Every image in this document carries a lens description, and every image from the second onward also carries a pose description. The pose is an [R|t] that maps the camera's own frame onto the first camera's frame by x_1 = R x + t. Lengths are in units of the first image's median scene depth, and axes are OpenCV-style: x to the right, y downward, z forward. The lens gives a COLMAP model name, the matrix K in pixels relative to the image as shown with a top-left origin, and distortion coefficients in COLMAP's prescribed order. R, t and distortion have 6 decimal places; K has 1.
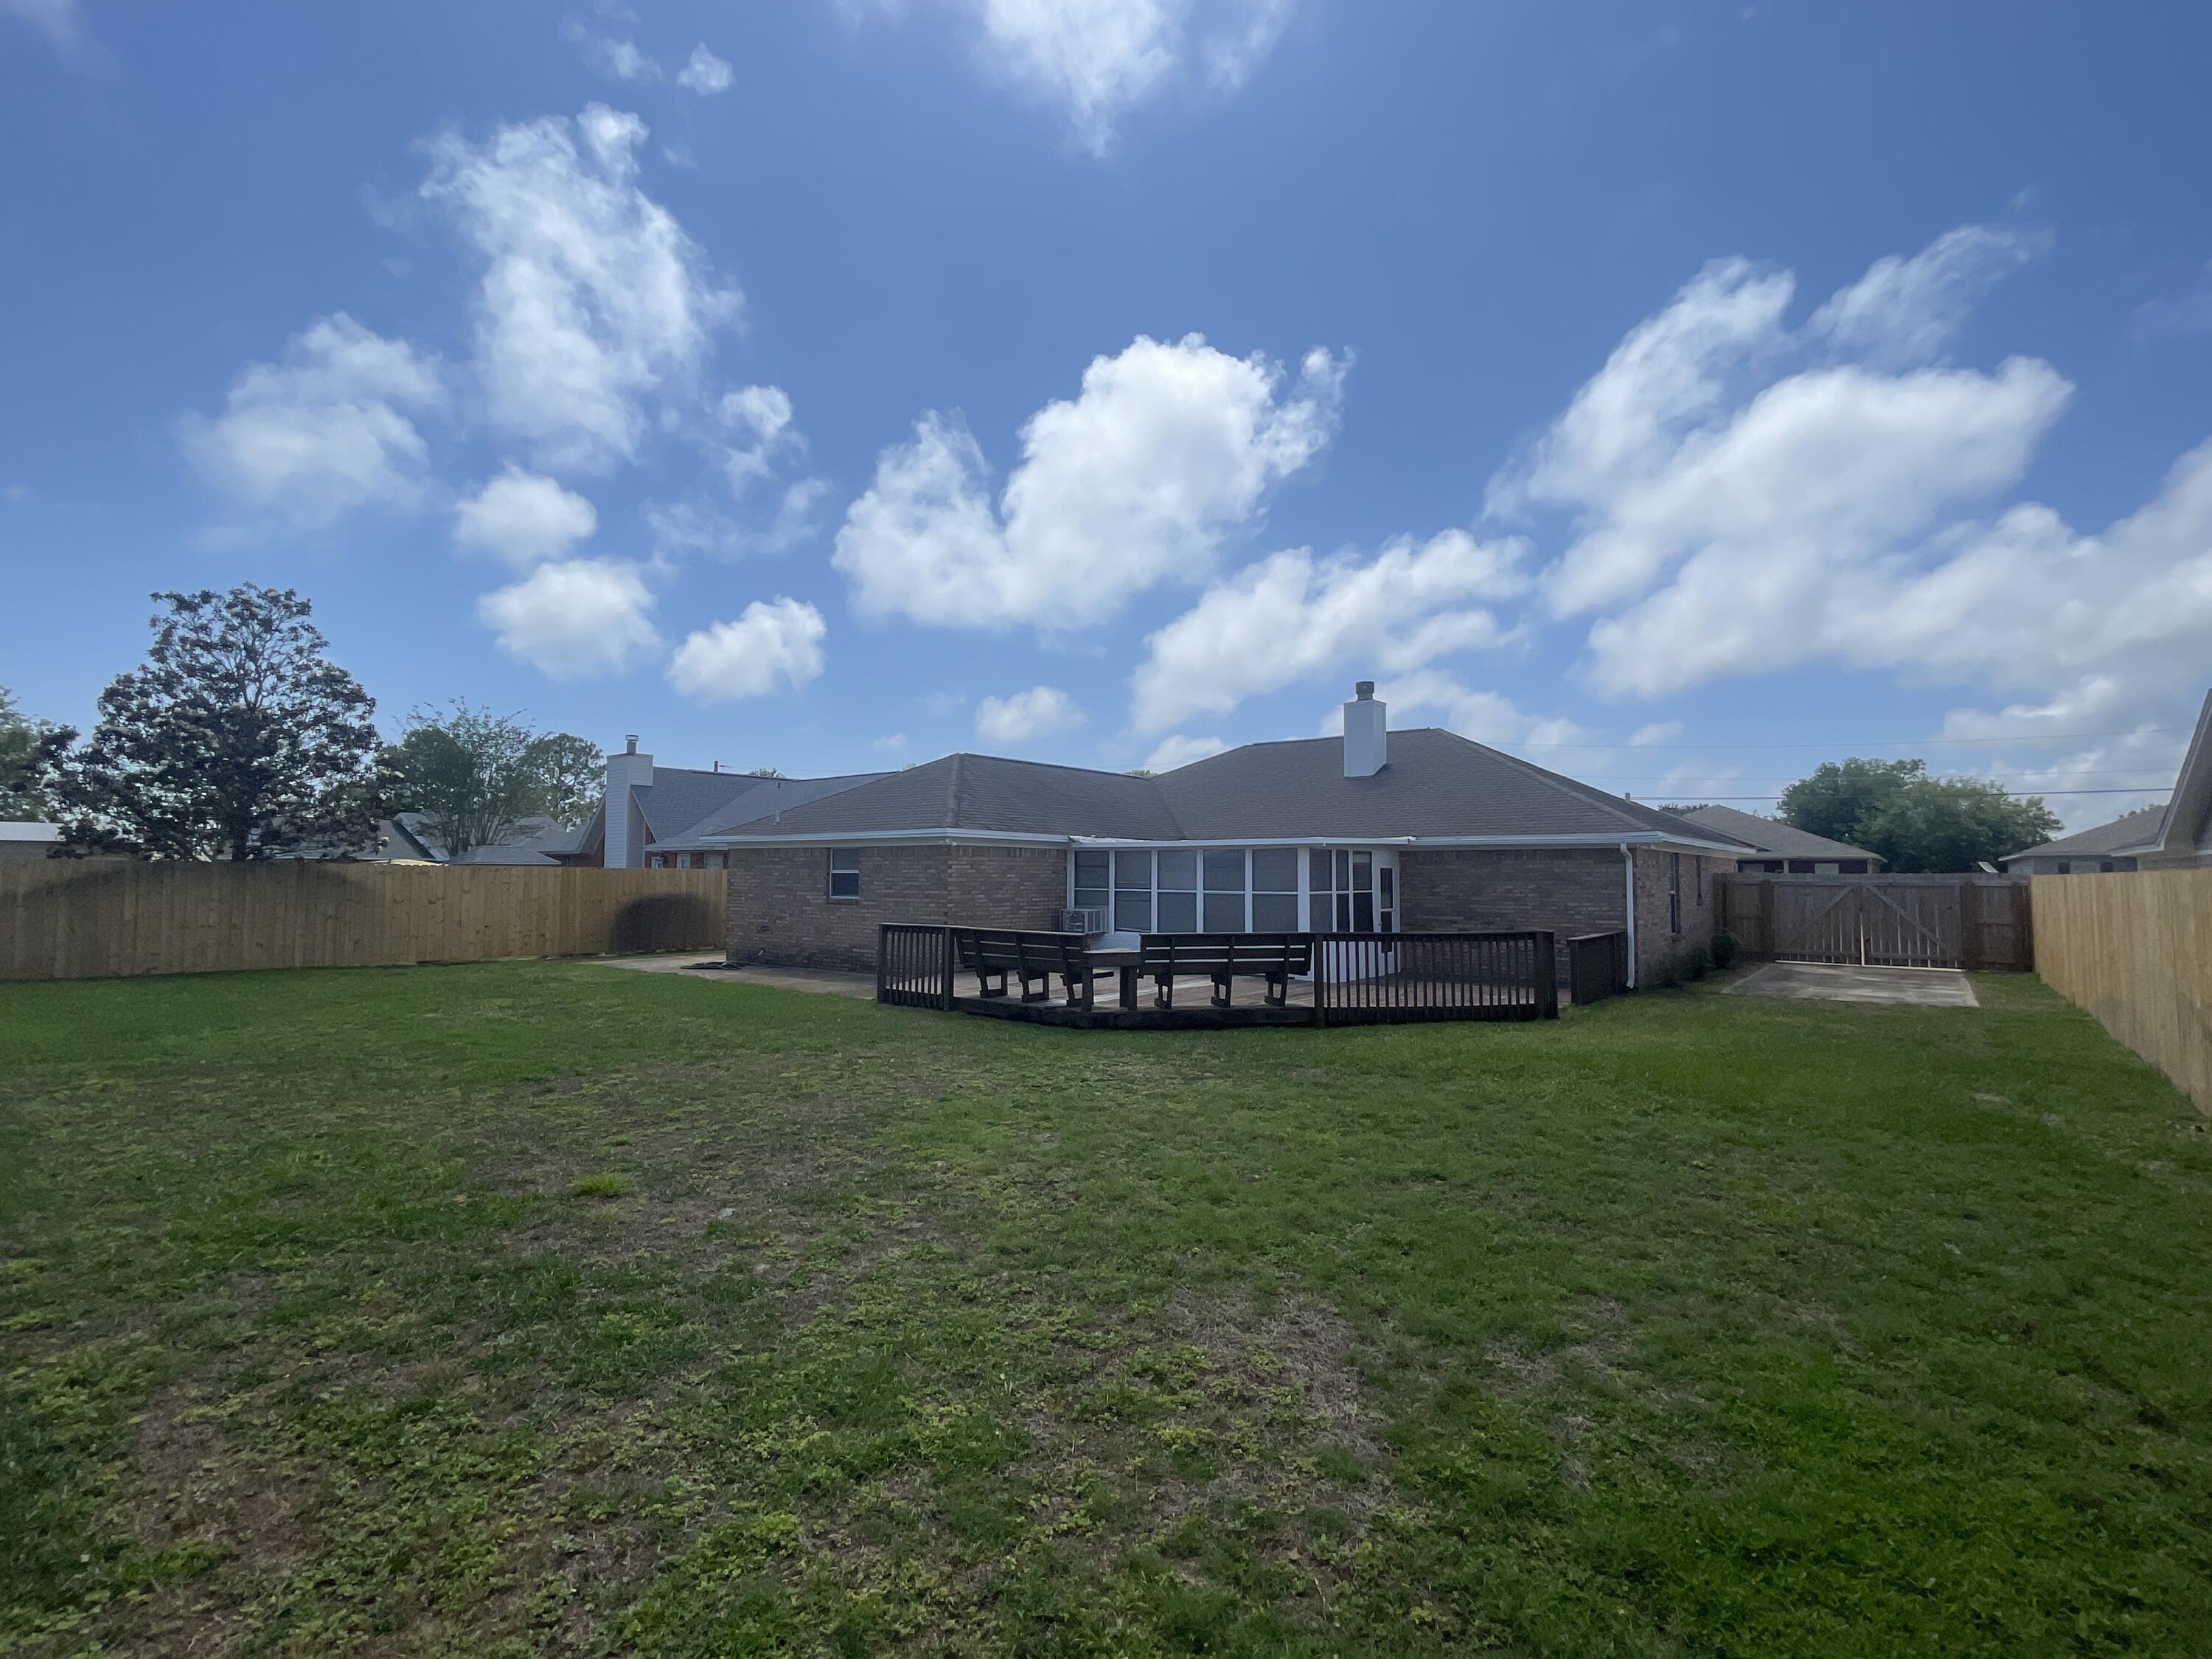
lens RADIAL K [[1045.1, 0, 1103.4], [0, 1045.1, 919.7], [0, 0, 1]] dist [0.001319, -0.000129]
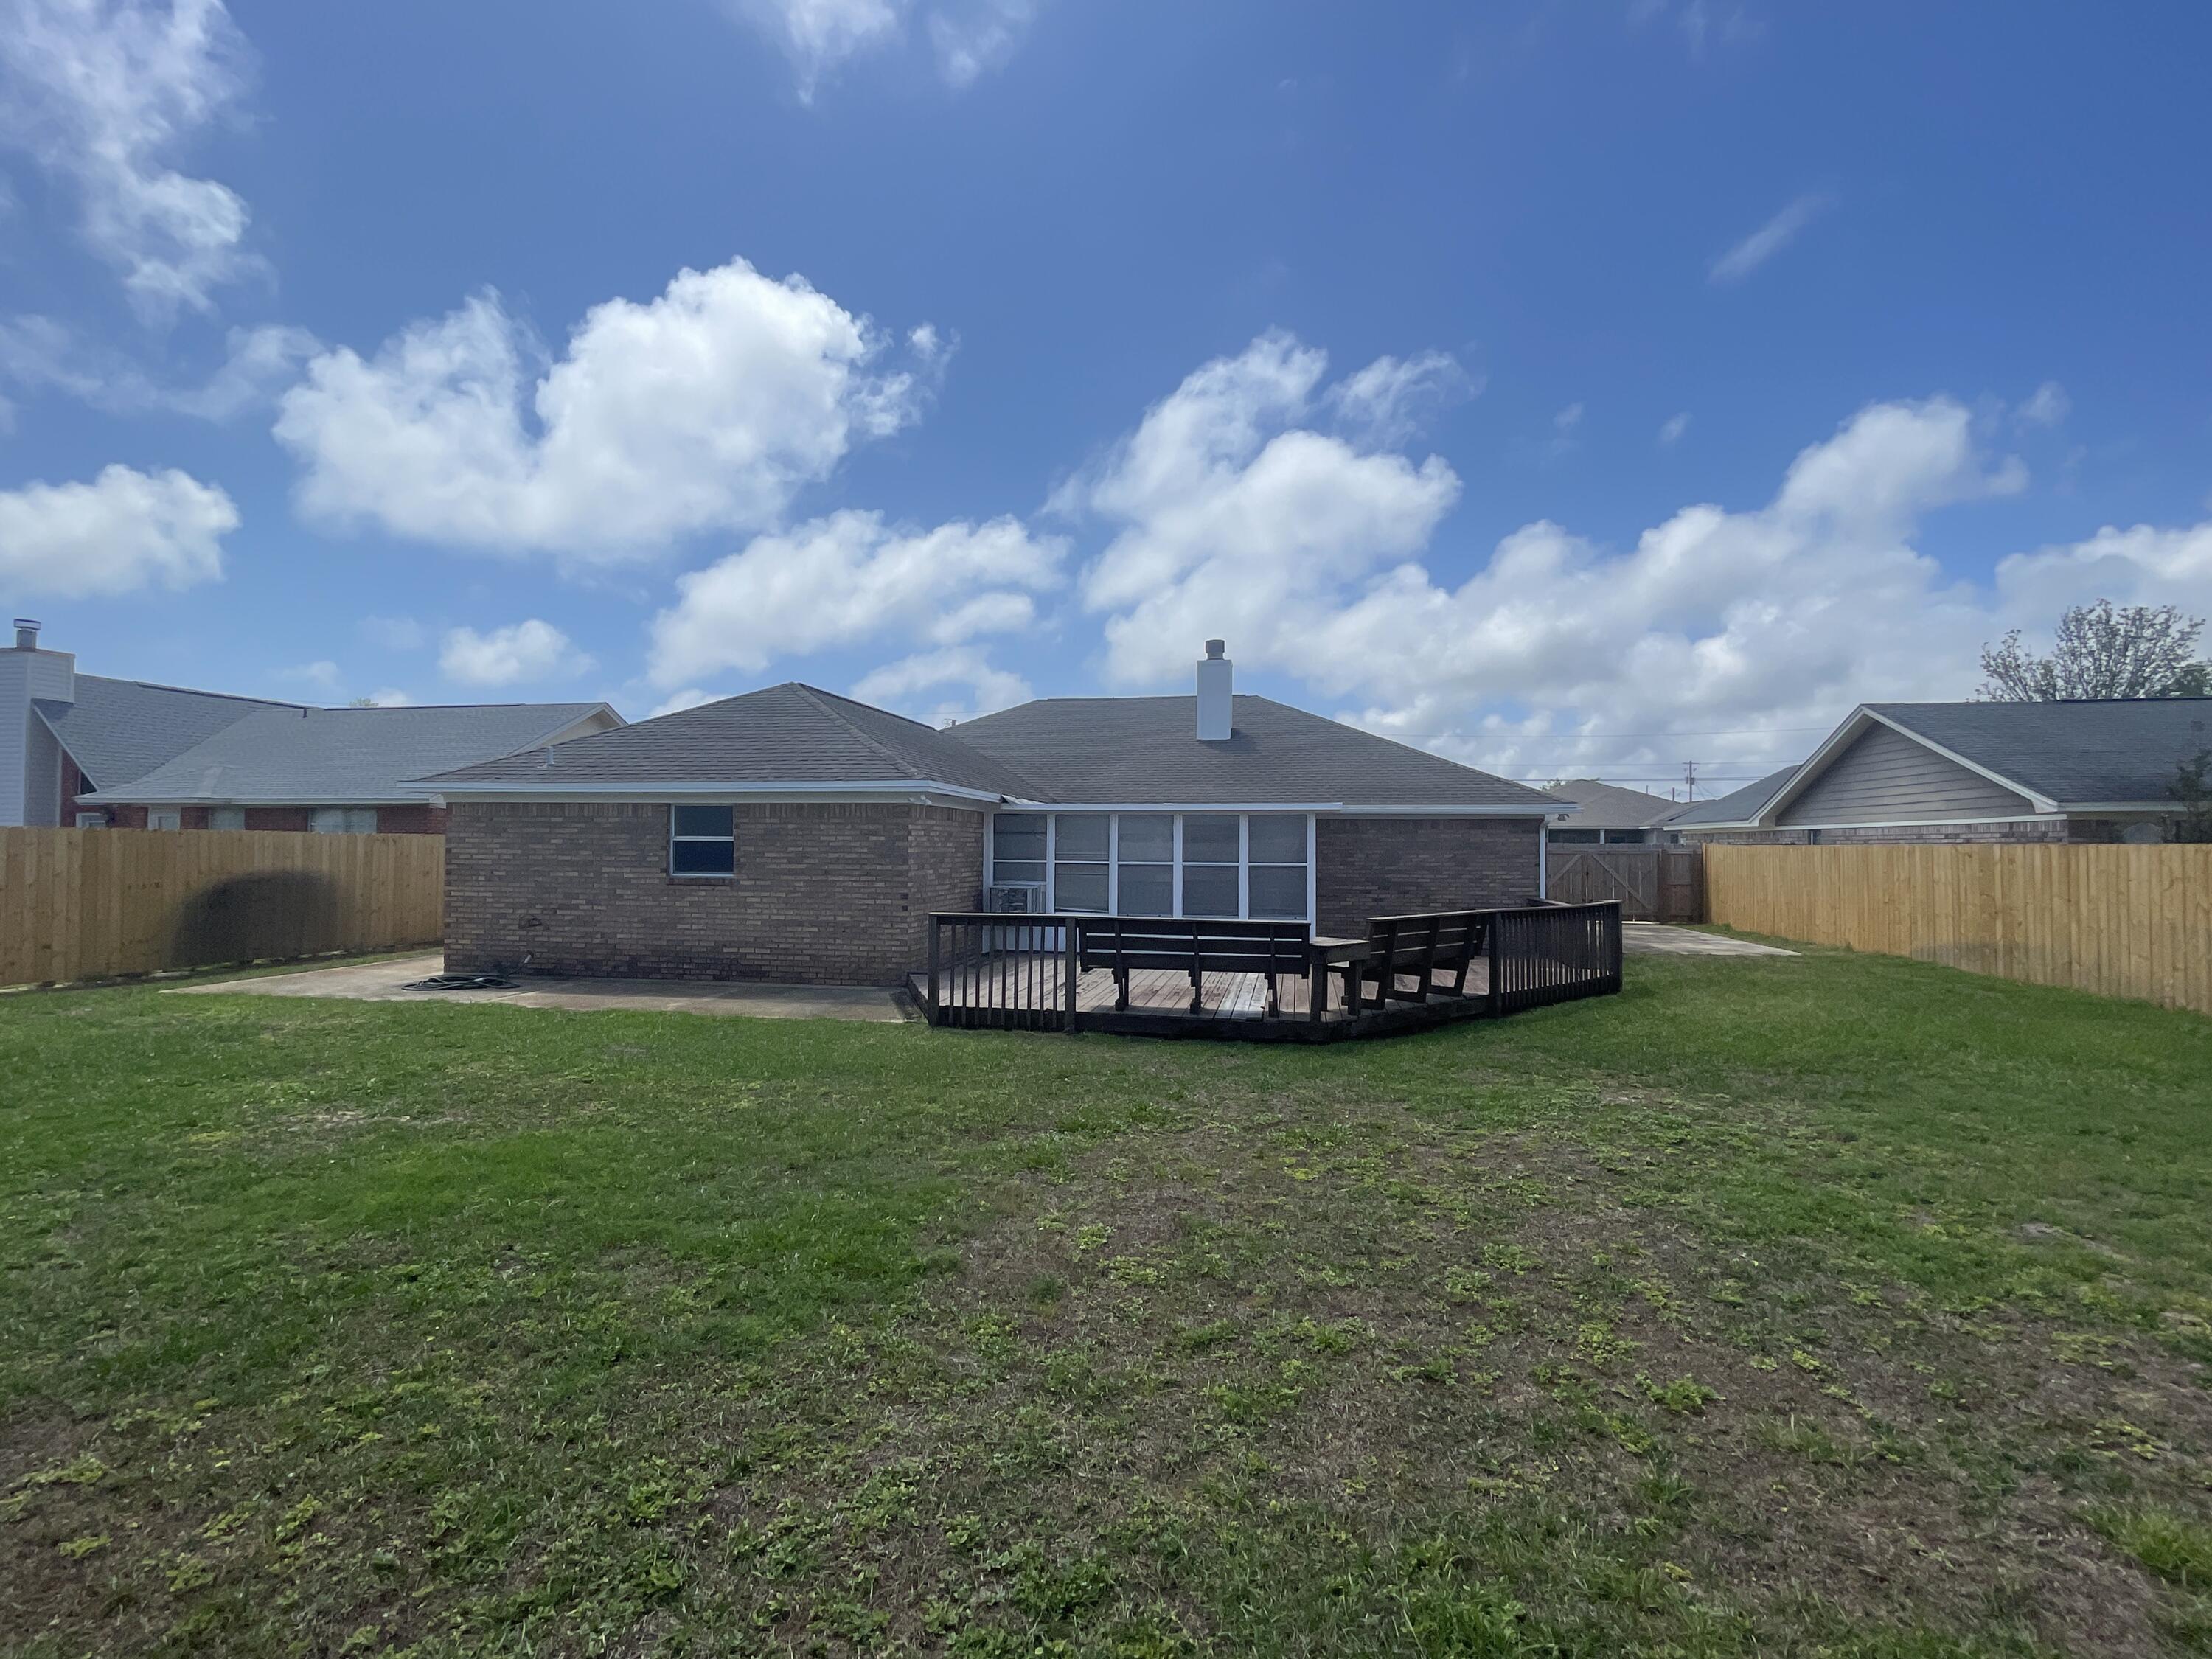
lens RADIAL K [[1031.2, 0, 1106.0], [0, 1031.2, 829.5], [0, 0, 1]] dist [-0.001194, 0.000025]
pose [[0.882535, 0.008095, 0.470177, -0.093840], [0.017795, 0.998561, -0.050594, -0.003375], [-0.469910, 0.053017, 0.881121, 0.075171]]
